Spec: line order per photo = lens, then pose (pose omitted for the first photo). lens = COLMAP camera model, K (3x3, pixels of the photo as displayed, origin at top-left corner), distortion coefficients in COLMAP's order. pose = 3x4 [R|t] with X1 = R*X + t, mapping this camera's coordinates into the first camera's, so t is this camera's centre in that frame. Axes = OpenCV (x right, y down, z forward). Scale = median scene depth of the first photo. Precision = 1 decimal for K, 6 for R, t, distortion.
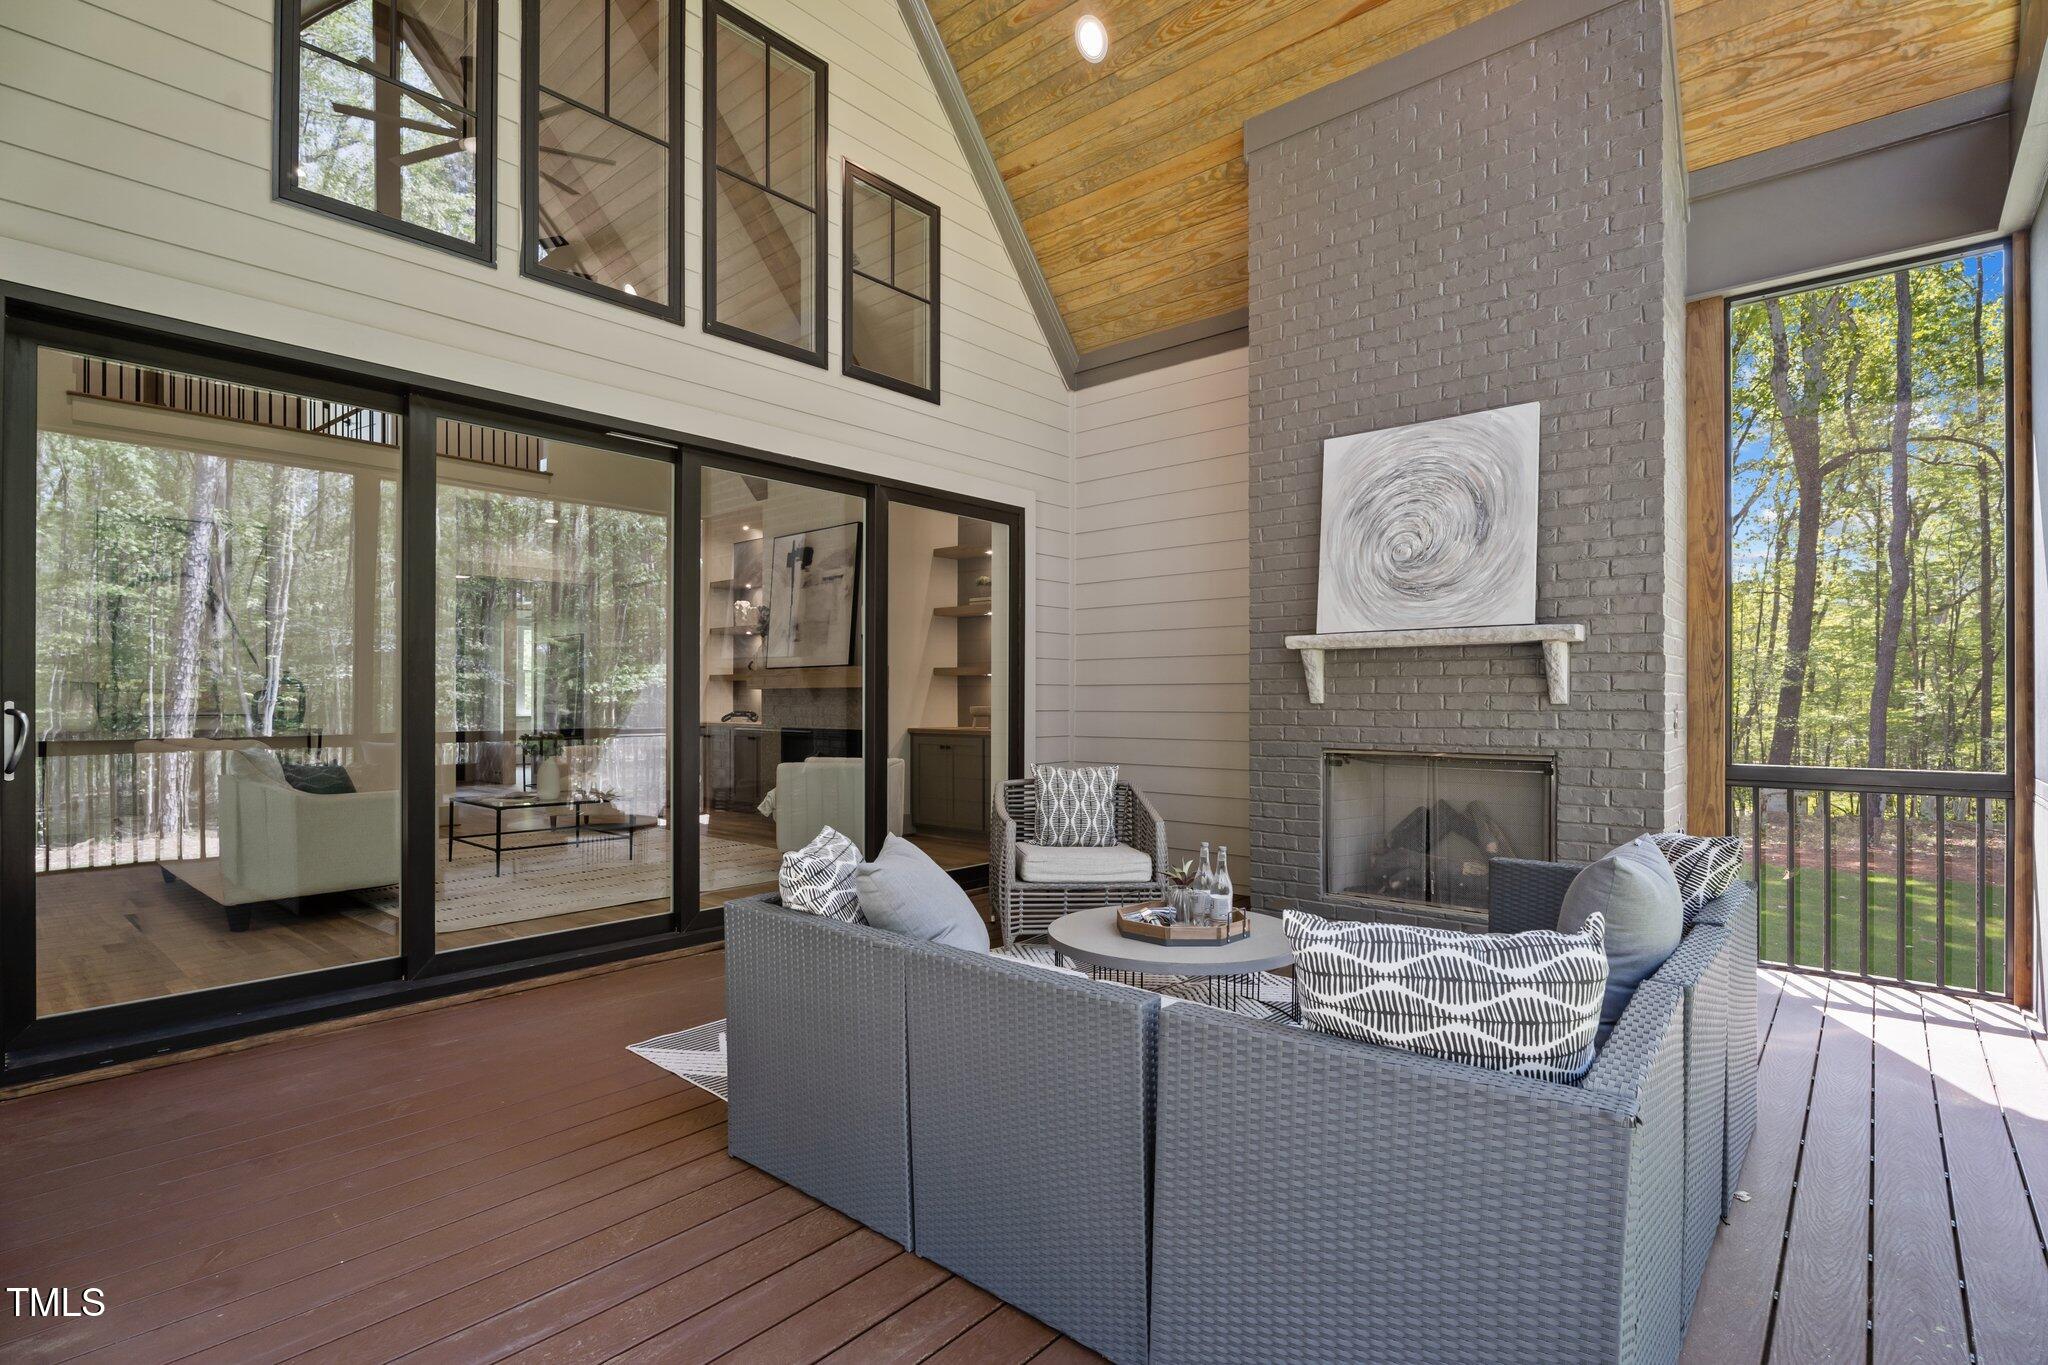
lens RADIAL K [[979.7, 0, 1020.8], [0, 979.7, 690.6], [0, 0, 1]] dist [-0.005810, -0.000220]
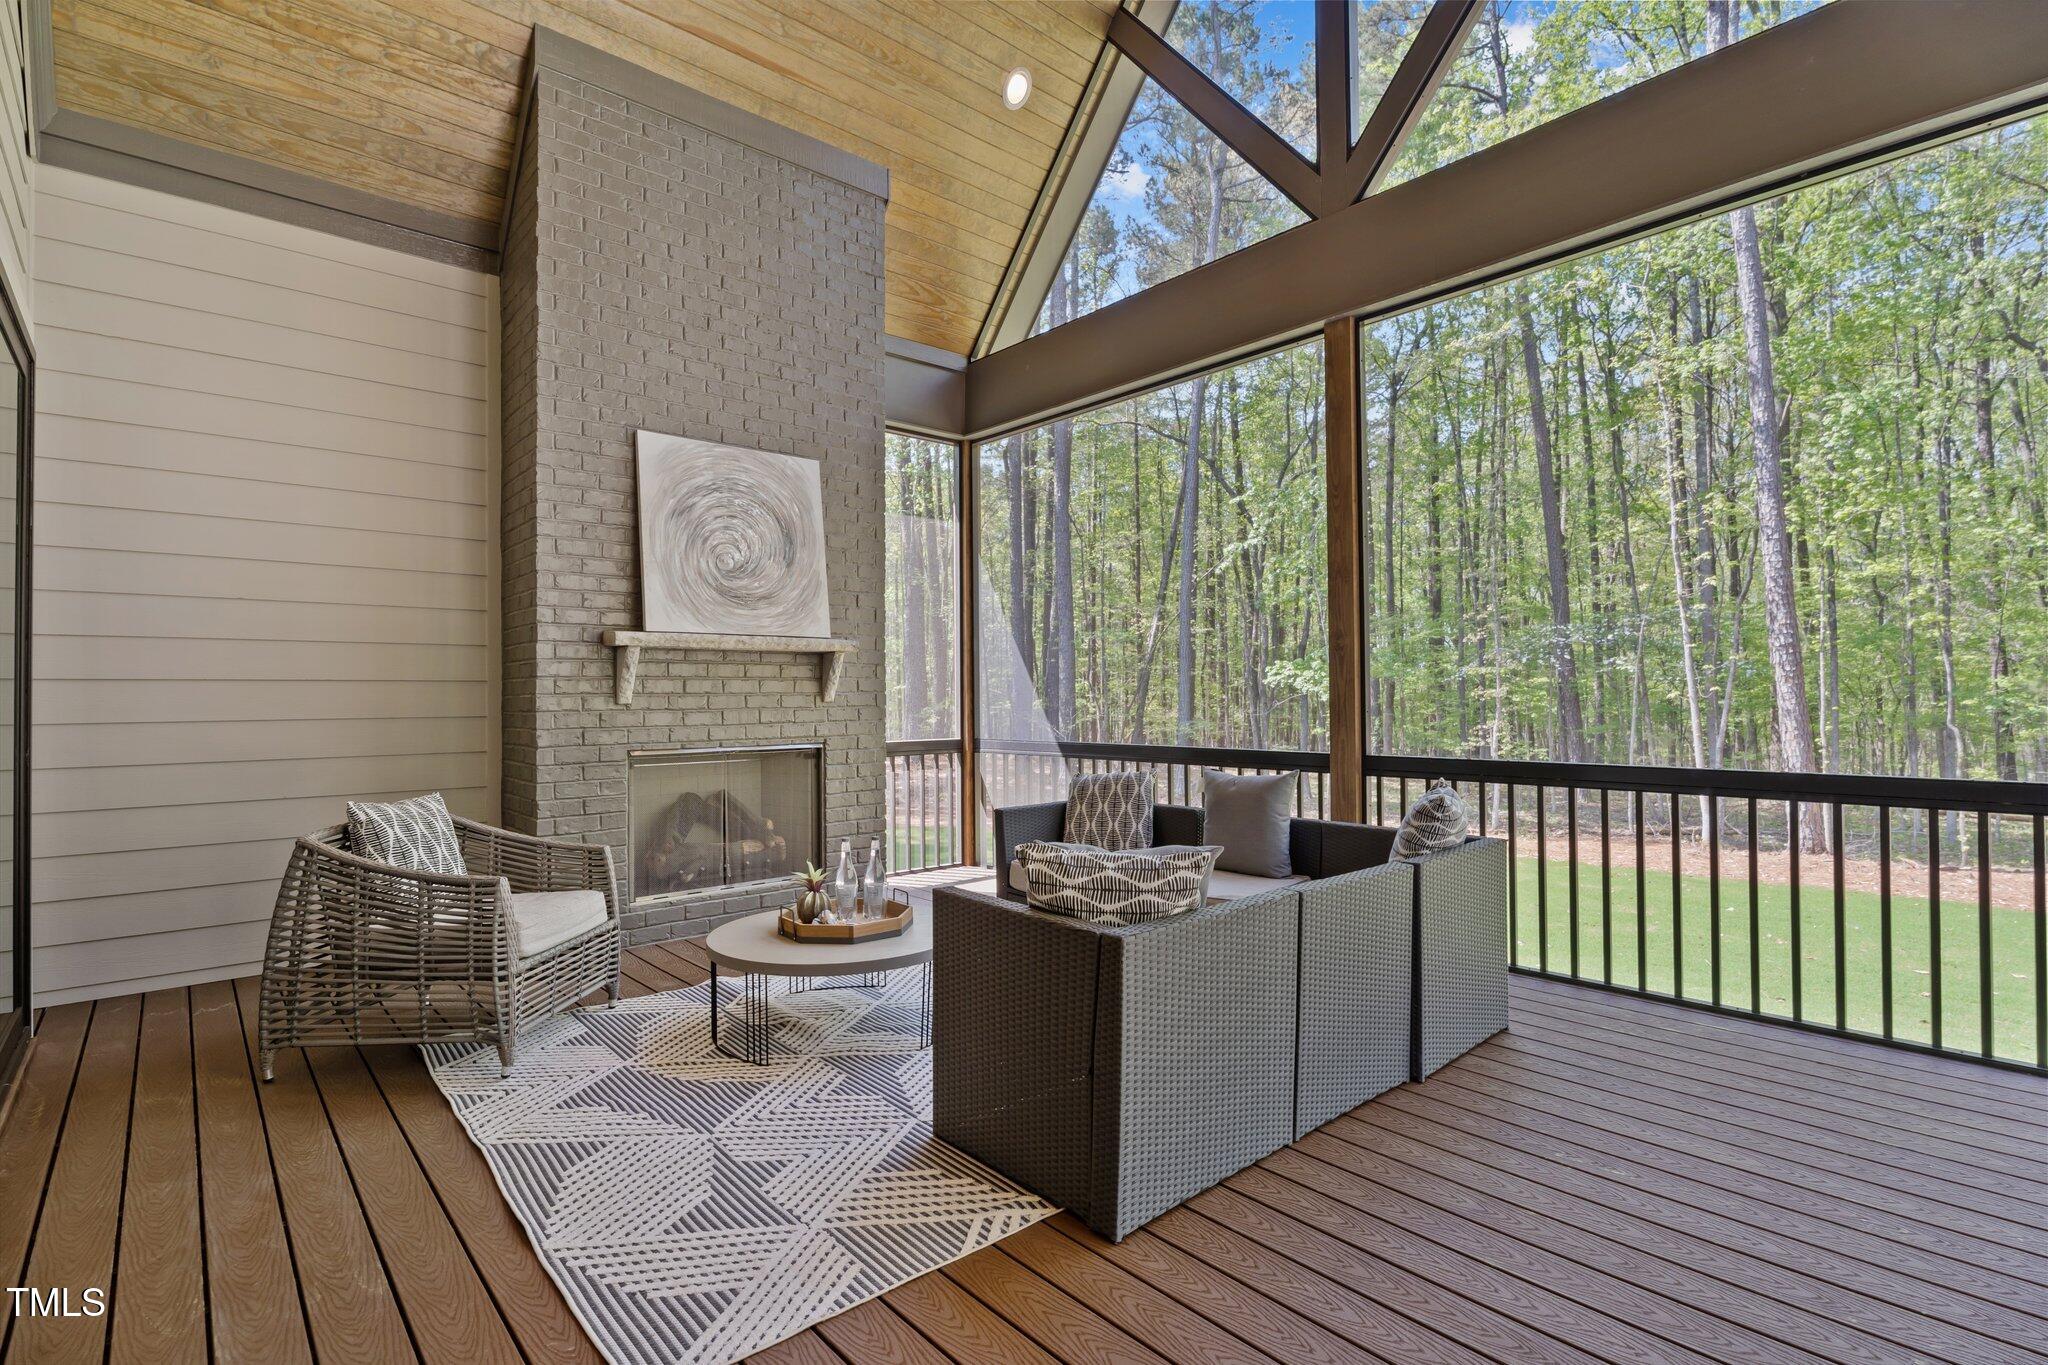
lens RADIAL K [[979.7, 0, 1016.8], [0, 979.7, 688.9], [0, 0, 1]] dist [-0.005810, -0.000220]
pose [[0.147353, 0.008192, 0.989050, -0.630784], [-0.000747, 0.999966, -0.008172, 0.006765], [-0.989084, 0.000465, 0.147354, 0.529682]]
